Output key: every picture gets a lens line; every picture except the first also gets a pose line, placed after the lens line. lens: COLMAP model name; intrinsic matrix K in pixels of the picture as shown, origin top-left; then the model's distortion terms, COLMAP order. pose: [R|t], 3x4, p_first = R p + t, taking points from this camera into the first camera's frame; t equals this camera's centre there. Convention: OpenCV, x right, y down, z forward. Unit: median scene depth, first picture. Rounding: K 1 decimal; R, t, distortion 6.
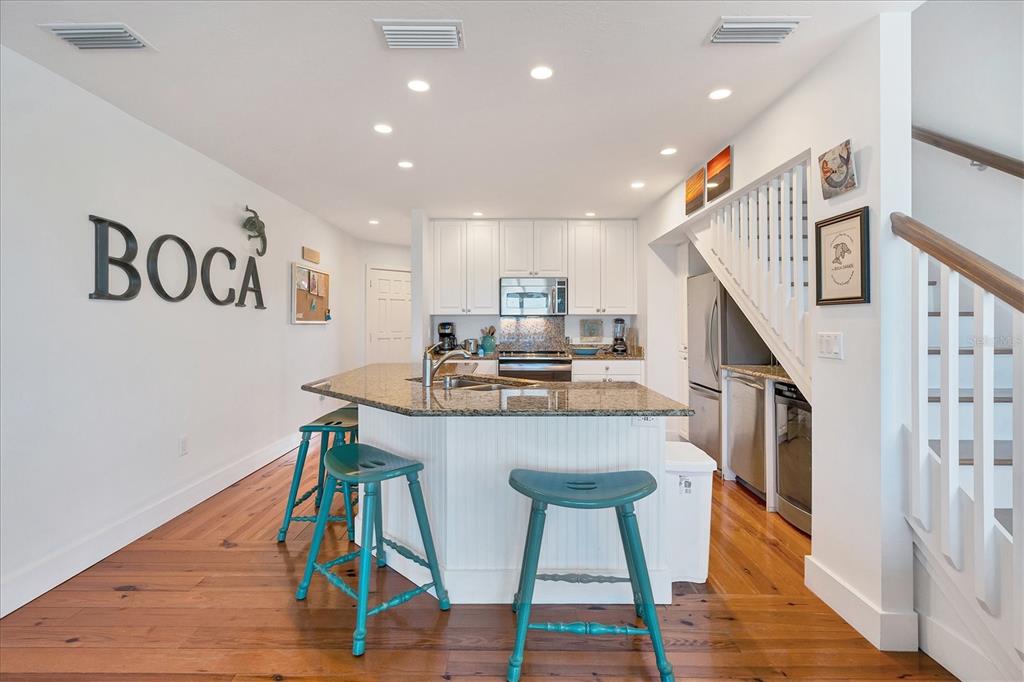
lens RADIAL K [[480.0, 0, 504.4], [0, 480.0, 324.5], [0, 0, 1]] dist [0.000632, -0.000124]
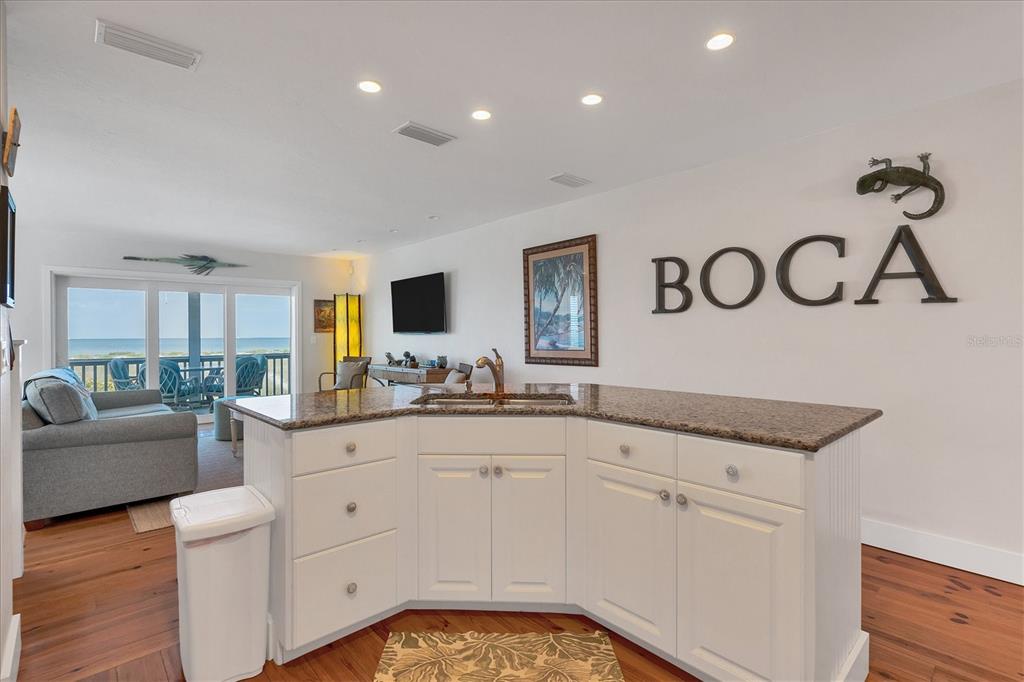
lens RADIAL K [[480.6, 0, 506.0], [0, 480.6, 339.2], [0, 0, 1]] dist [0.001629, 0.000361]
pose [[-0.734716, 0.012967, -0.678251, 0.387135], [0.004462, 0.999888, 0.014283, 0.002317], [0.678360, 0.007468, -0.734692, 1.352620]]
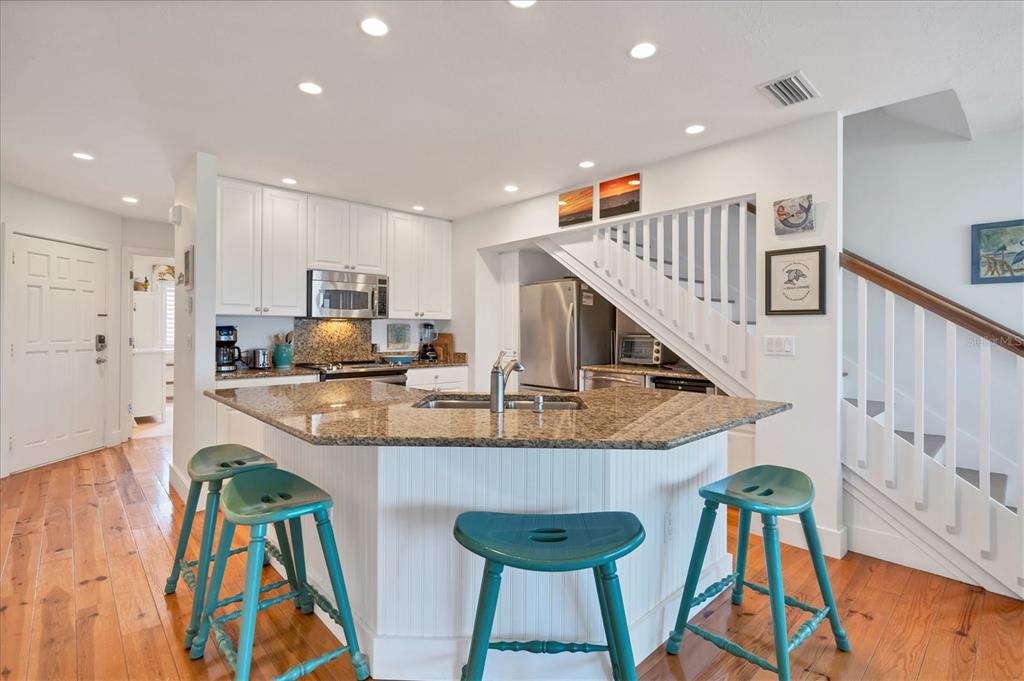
lens RADIAL K [[480.0, 0, 504.4], [0, 480.0, 324.0], [0, 0, 1]] dist [0.000632, -0.000124]
pose [[0.727700, 0.013293, 0.685766, -0.499428], [-0.003445, 0.999870, -0.015726, 0.004656], [-0.685886, 0.009081, 0.727652, 0.357646]]
